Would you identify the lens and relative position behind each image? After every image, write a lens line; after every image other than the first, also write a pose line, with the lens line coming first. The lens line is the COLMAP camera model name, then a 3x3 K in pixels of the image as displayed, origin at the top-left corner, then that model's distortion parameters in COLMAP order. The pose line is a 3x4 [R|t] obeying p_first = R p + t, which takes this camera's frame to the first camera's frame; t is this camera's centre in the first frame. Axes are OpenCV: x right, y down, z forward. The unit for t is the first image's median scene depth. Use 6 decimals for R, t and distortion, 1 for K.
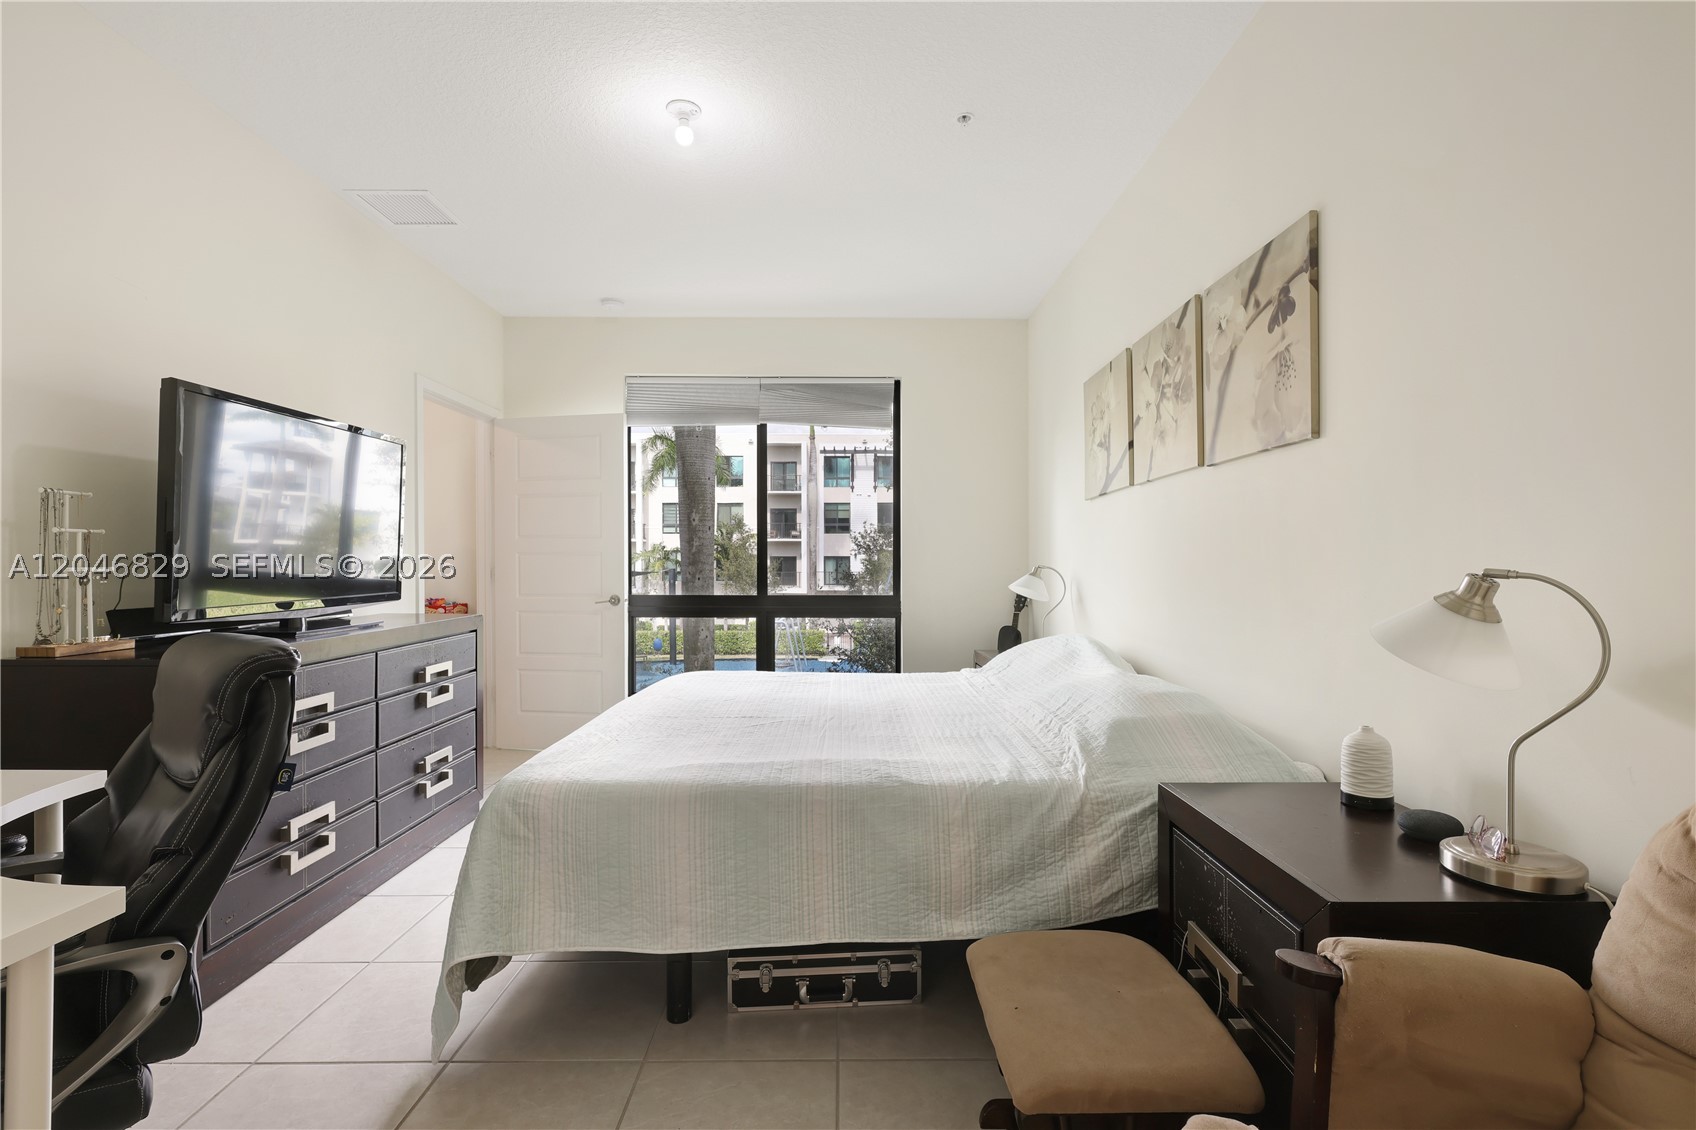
lens RADIAL K [[793.9, 0, 848.0], [0, 793.9, 565.0], [0, 0, 1]] dist [0.000048, 0.000351]
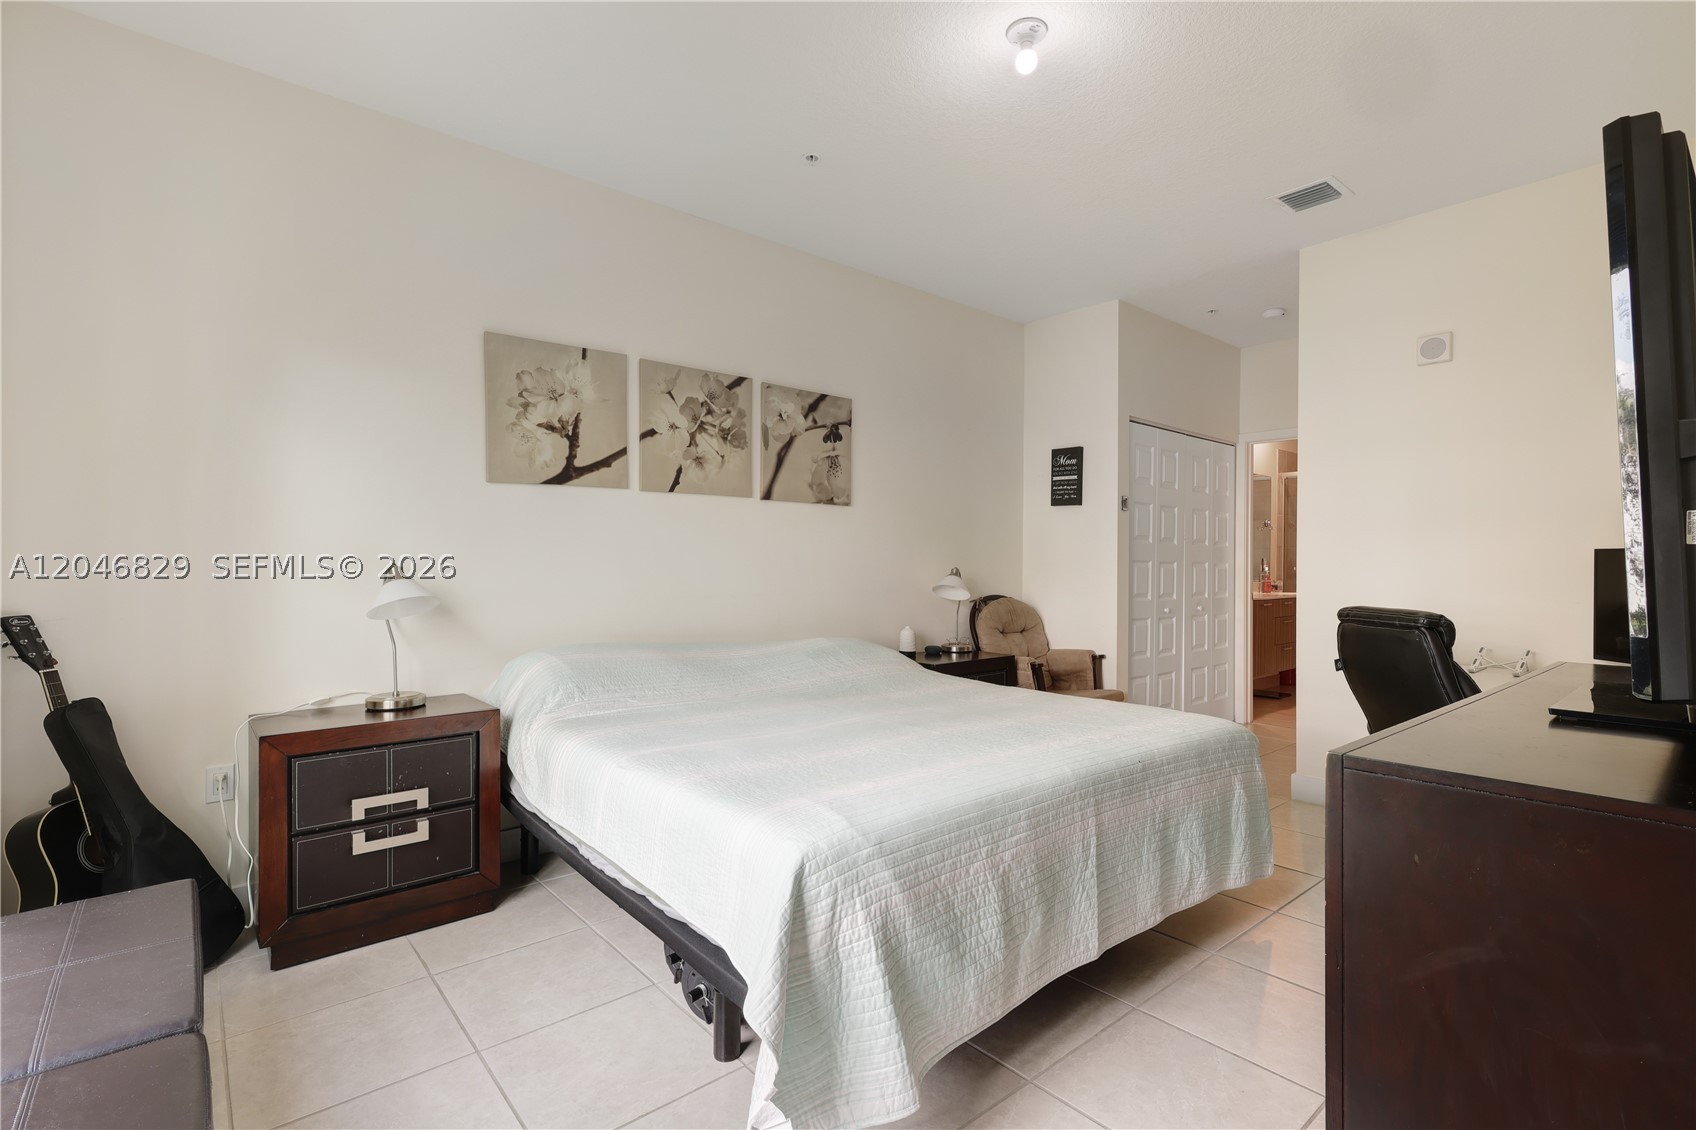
lens RADIAL K [[793.9, 0, 848.0], [0, 793.9, 565.0], [0, 0, 1]] dist [0.000048, 0.000351]
pose [[-0.639323, -0.001461, 0.768937, -0.974216], [-0.002528, 0.999997, -0.000203, -0.000009], [-0.768934, -0.002074, -0.639325, 2.198246]]
